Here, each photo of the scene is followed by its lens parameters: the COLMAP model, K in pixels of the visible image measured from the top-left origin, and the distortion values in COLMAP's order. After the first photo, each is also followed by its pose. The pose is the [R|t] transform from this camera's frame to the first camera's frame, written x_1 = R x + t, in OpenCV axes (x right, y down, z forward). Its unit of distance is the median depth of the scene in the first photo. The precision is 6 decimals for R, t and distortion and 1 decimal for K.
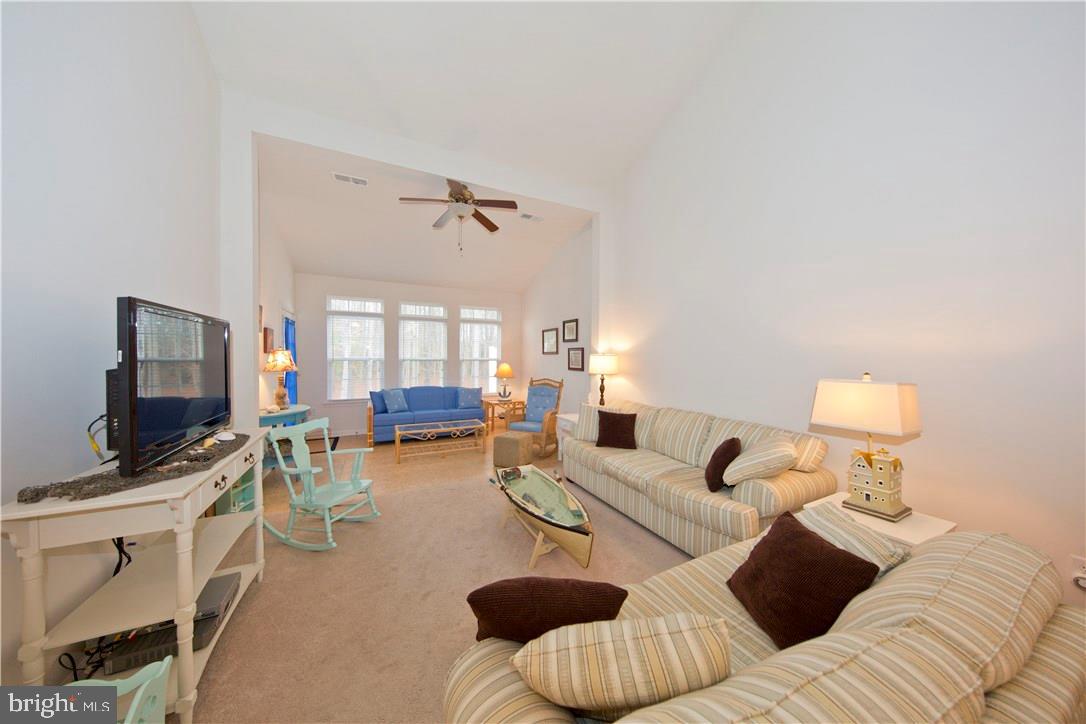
lens RADIAL K [[338.4, 0, 537.0], [0, 338.4, 359.5], [0, 0, 1]] dist [0.000398, -0.000046]
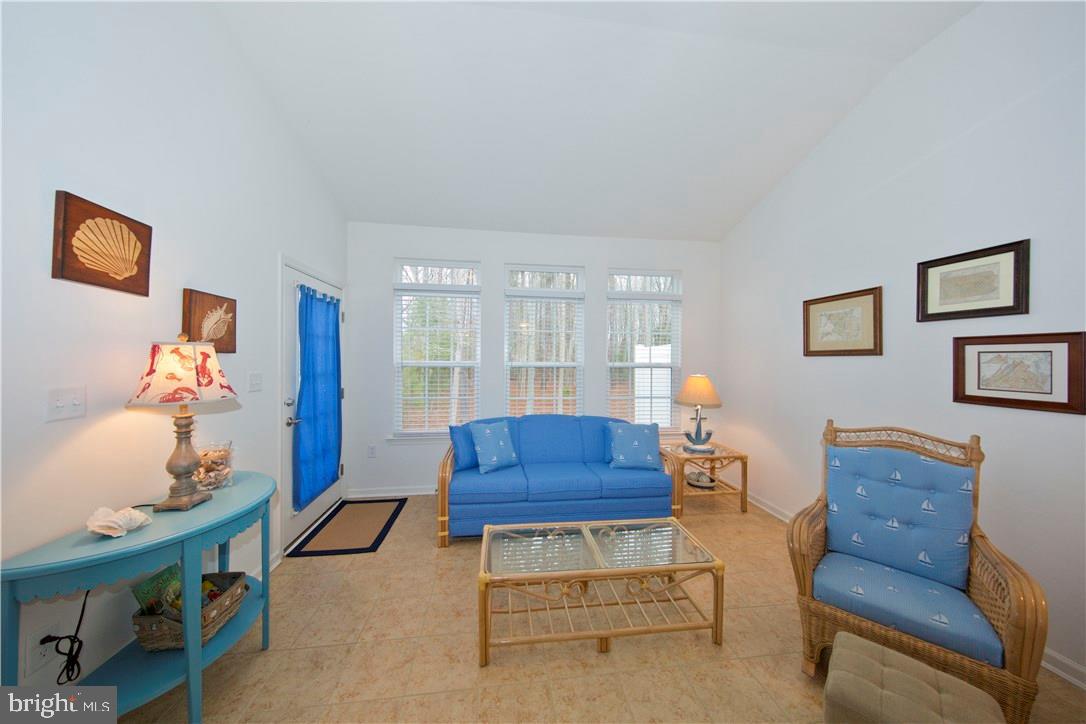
lens RADIAL K [[338.4, 0, 537.0], [0, 338.4, 359.5], [0, 0, 1]] dist [0.000398, -0.000046]
pose [[0.946844, 0.005419, -0.321647, -0.196289], [-0.008045, 0.999944, -0.006837, -0.006665], [0.321592, 0.009062, 0.946835, 0.543898]]
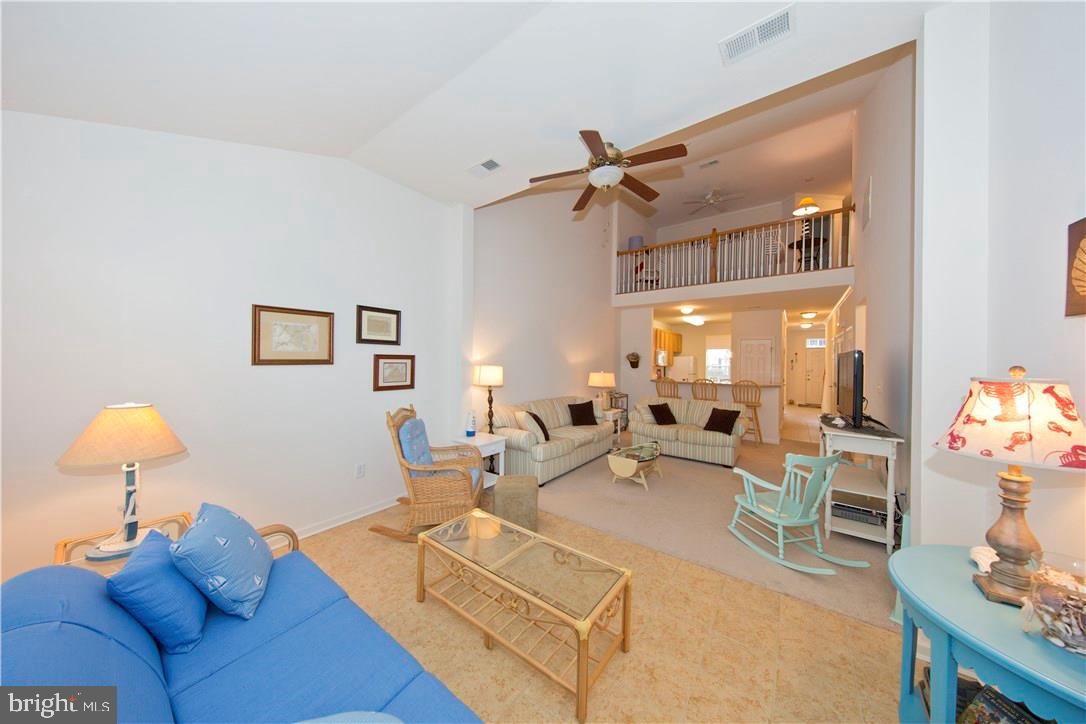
lens RADIAL K [[329.8, 0, 544.7], [0, 329.8, 365.7], [0, 0, 1]] dist [0.000254, 0.000002]
pose [[-0.461061, -0.021820, 0.887100, -0.563936], [-0.002391, 0.999725, 0.023348, -0.029191], [-0.887365, 0.008644, -0.460986, 1.007515]]
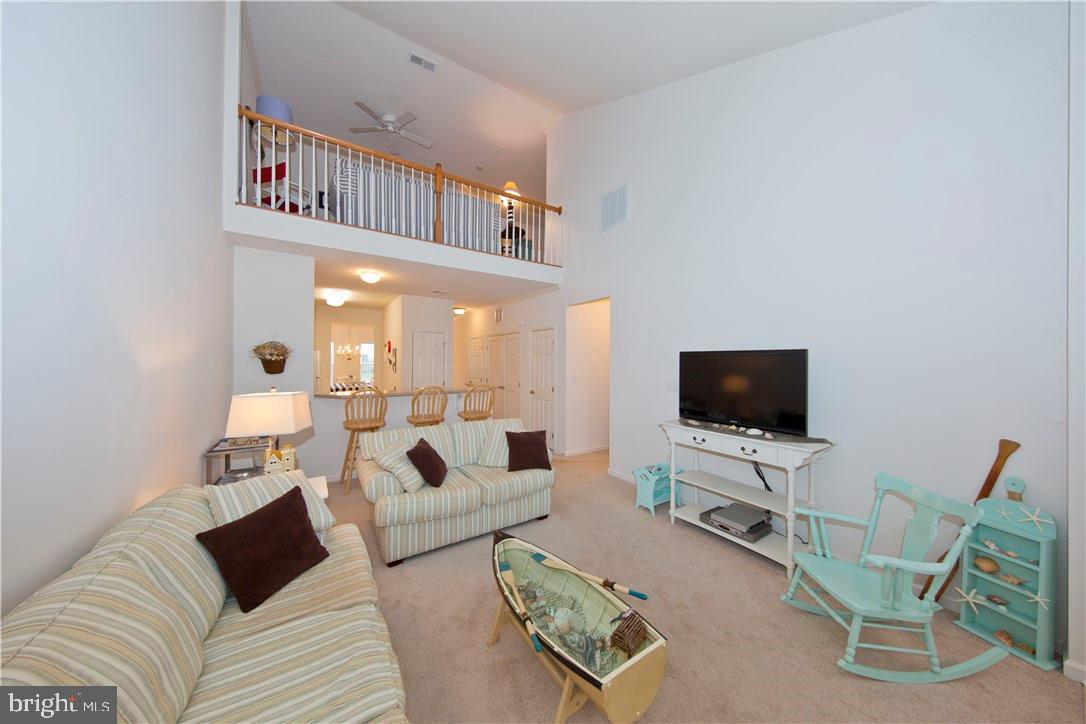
lens RADIAL K [[338.4, 0, 537.0], [0, 338.4, 359.5], [0, 0, 1]] dist [0.000398, -0.000046]
pose [[-0.993046, -0.012125, -0.117105, 0.054445], [-0.012870, 0.999901, 0.005605, -0.026595], [0.117025, 0.007073, -0.993104, 0.771875]]
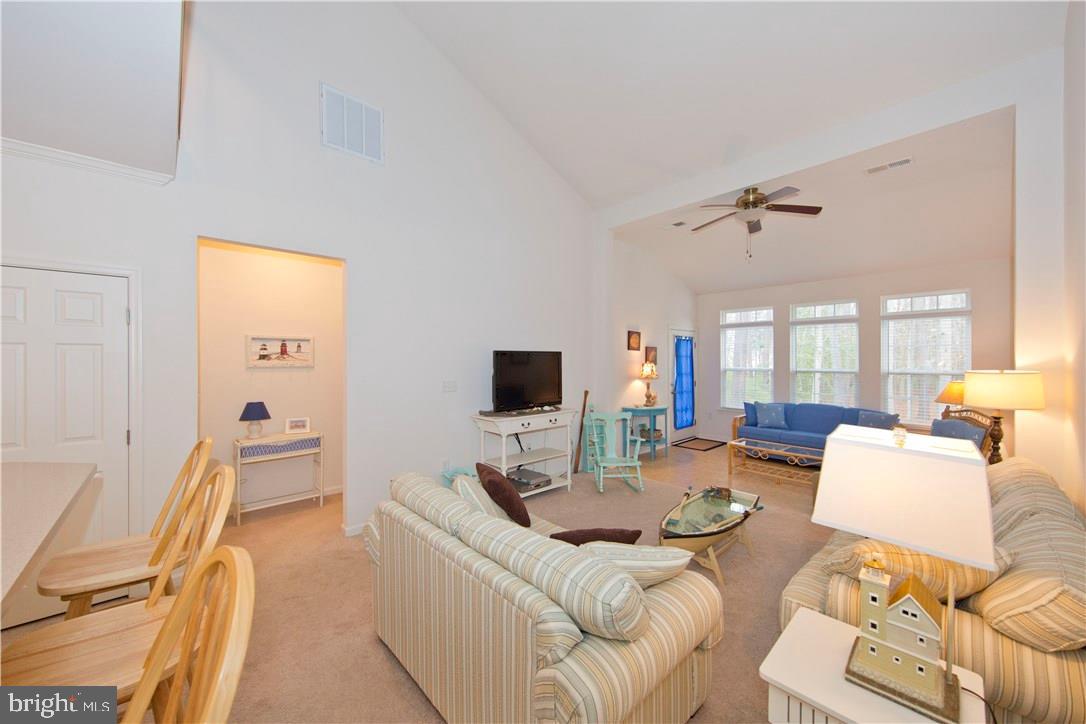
lens RADIAL K [[396.6, 0, 541.2], [0, 396.6, 359.3], [0, 0, 1]] dist [0.014920, -0.000017]
pose [[0.283343, -0.005775, -0.959001, 0.463103], [-0.008007, 0.999933, -0.008387, -0.018168], [0.958985, 0.010055, 0.283278, 0.090856]]
